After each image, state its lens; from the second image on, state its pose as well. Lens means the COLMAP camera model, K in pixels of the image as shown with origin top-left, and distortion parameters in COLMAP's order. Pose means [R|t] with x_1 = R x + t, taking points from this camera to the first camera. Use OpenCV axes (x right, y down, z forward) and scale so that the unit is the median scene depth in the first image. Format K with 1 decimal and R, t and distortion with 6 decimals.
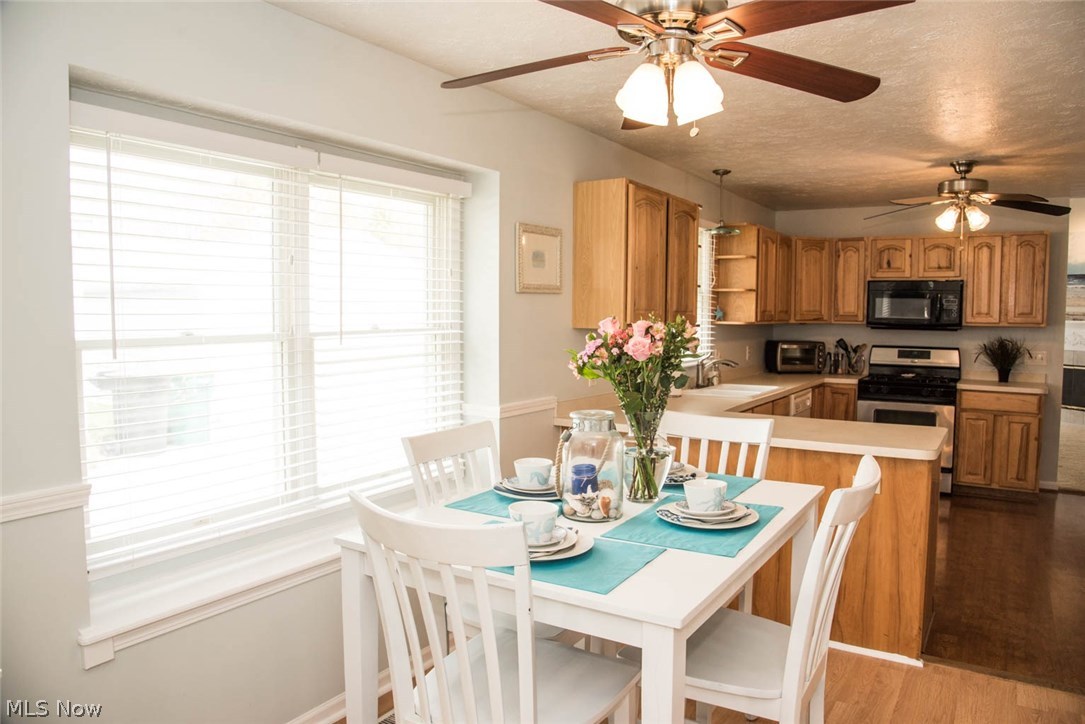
lens RADIAL K [[756.3, 0, 542.5], [0, 756.3, 362.0], [0, 0, 1]] dist [-0.087808, 0.002079]
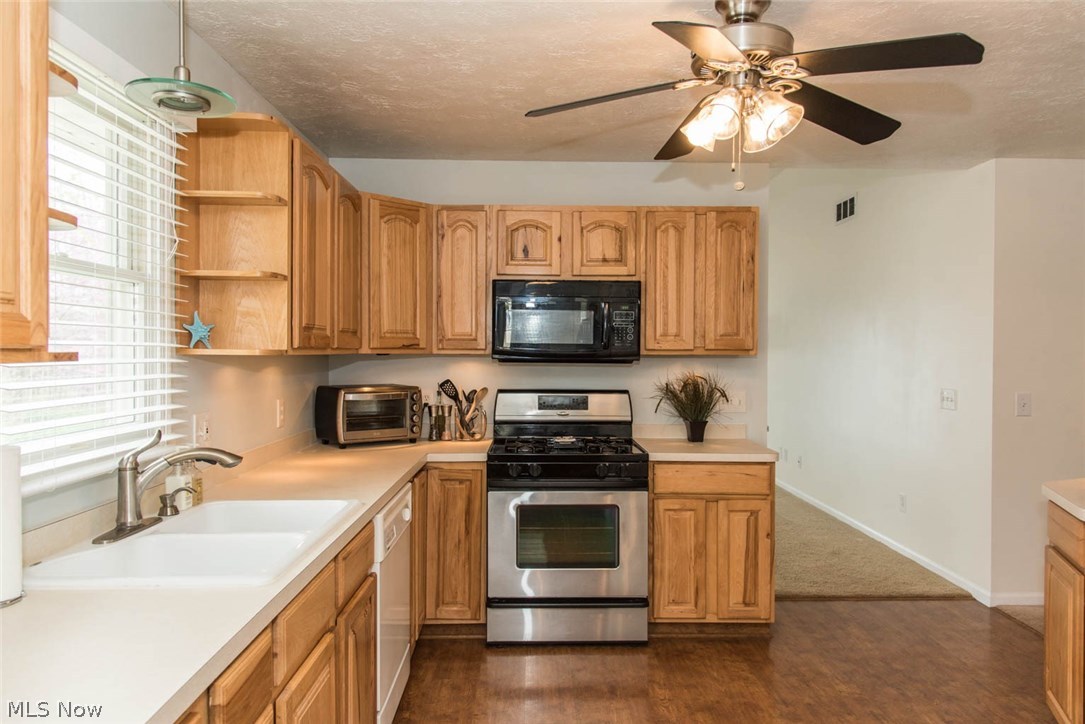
lens RADIAL K [[753.1, 0, 542.5], [0, 753.1, 362.0], [0, 0, 1]] dist [0.008765, -0.008873]
pose [[0.837441, -0.009626, 0.546443, 0.153383], [0.036508, 0.998597, -0.038358, -0.021726], [-0.545307, 0.052072, 0.836617, 0.506747]]
